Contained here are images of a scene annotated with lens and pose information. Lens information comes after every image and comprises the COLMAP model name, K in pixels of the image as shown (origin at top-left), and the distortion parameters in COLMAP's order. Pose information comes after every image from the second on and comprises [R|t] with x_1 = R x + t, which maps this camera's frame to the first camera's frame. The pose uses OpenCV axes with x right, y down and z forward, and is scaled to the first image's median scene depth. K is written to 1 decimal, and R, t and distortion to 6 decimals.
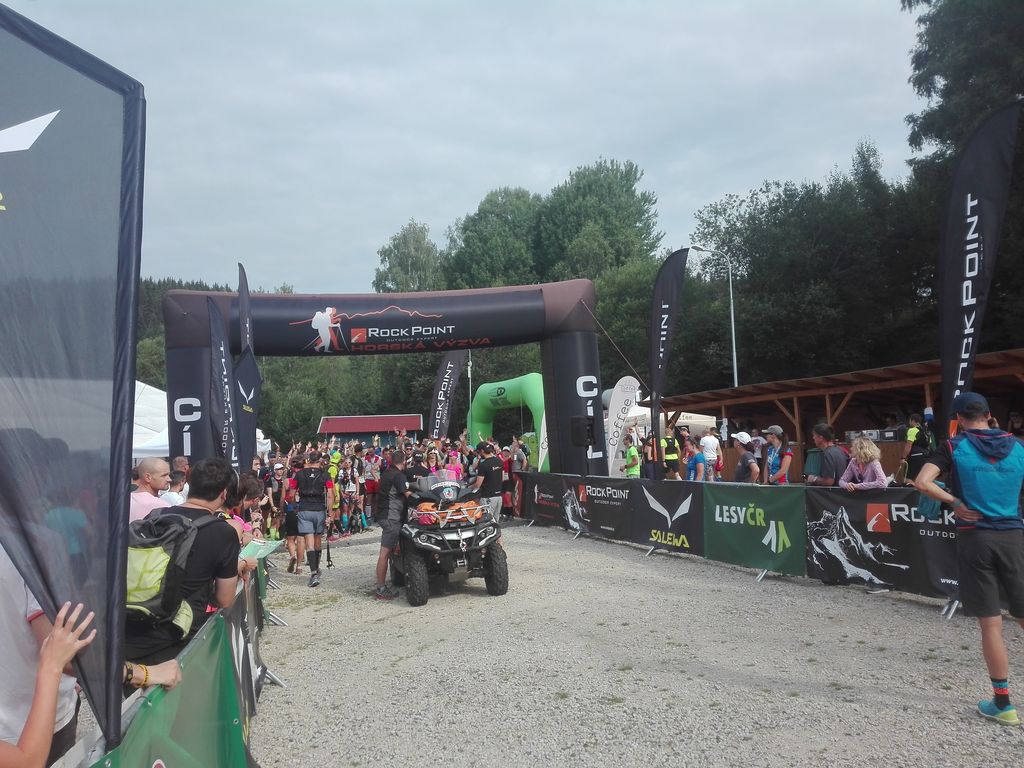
lens RADIAL K [[807.5, 0, 513.4], [0, 807.5, 381.6], [0, 0, 1]] dist [0.094193, -0.016986]
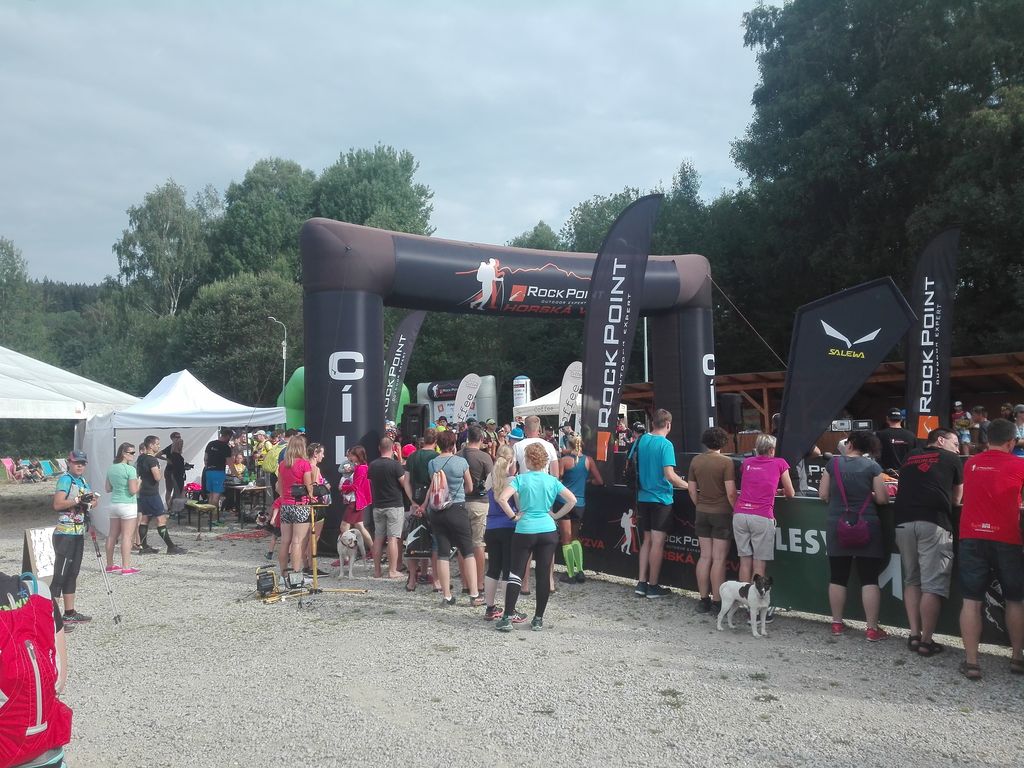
lens RADIAL K [[807.5, 0, 512.9], [0, 807.5, 387.0], [0, 0, 1]] dist [0.094193, -0.016986]
pose [[0.943610, 0.042028, 0.328380, -0.313127], [-0.046574, 0.998897, 0.005986, 0.026292], [-0.327766, -0.020942, 0.944527, 0.105337]]
